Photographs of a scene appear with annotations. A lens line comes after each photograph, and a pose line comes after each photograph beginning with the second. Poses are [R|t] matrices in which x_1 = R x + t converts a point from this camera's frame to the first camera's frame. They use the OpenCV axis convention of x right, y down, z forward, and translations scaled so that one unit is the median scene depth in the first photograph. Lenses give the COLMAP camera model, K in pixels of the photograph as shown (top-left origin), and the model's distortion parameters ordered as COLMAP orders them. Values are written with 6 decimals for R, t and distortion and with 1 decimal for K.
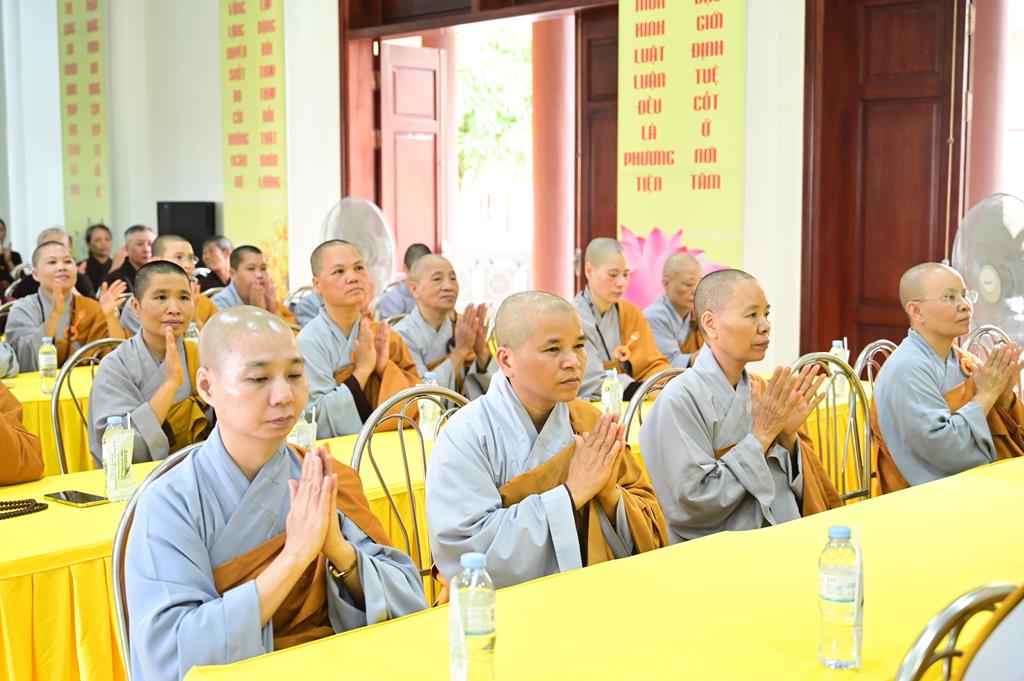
lens RADIAL K [[1380.4, 0, 512.0], [0, 1380.4, 340.5], [0, 0, 1]] dist [0.007970, 0.022145]
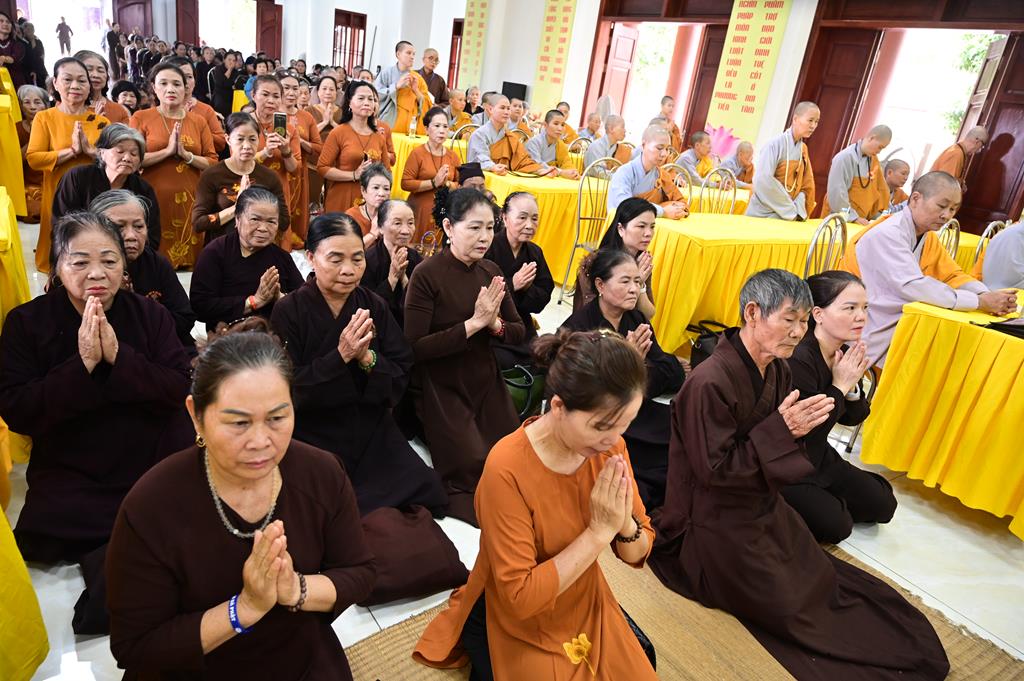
lens RADIAL K [[673.8, 0, 512.0], [0, 673.8, 340.5], [0, 0, 1]] dist [-0.011689, 0.001563]
pose [[0.976004, 0.192930, -0.100963, -0.048589], [-0.162230, 0.953541, 0.253852, 0.028996], [0.145248, -0.231381, 0.961959, -0.213904]]
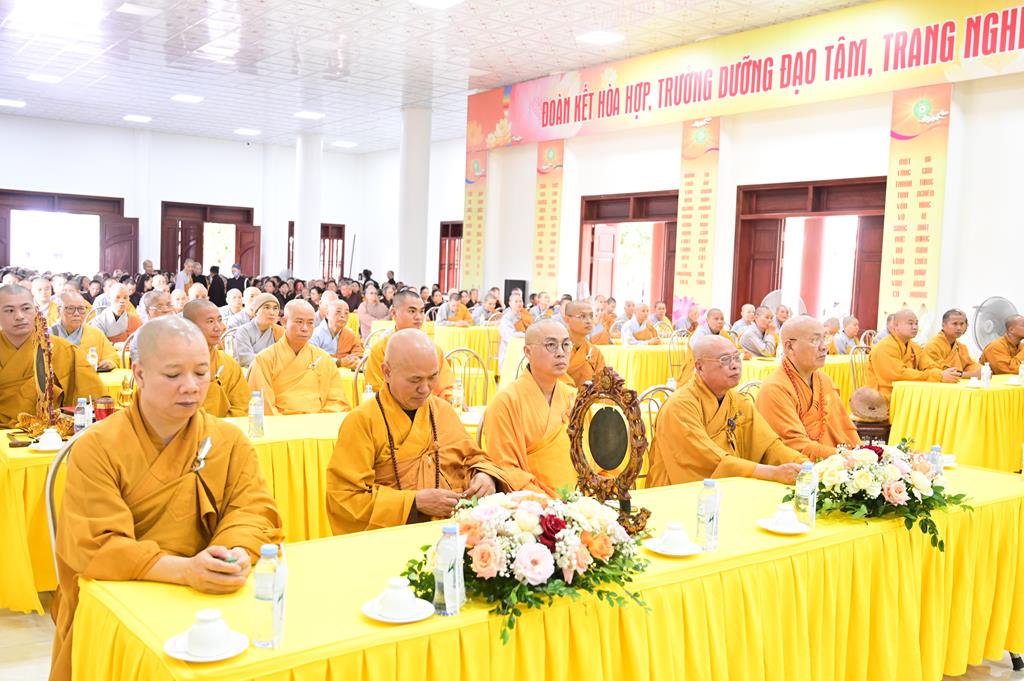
lens RADIAL K [[956.5, 0, 512.0], [0, 956.5, 340.5], [0, 0, 1]] dist [-0.028933, -0.001548]
pose [[0.989112, 0.049722, -0.138507, 0.015247], [-0.054506, 0.998033, -0.030957, 0.079087], [0.136696, 0.038170, 0.989877, -0.882653]]
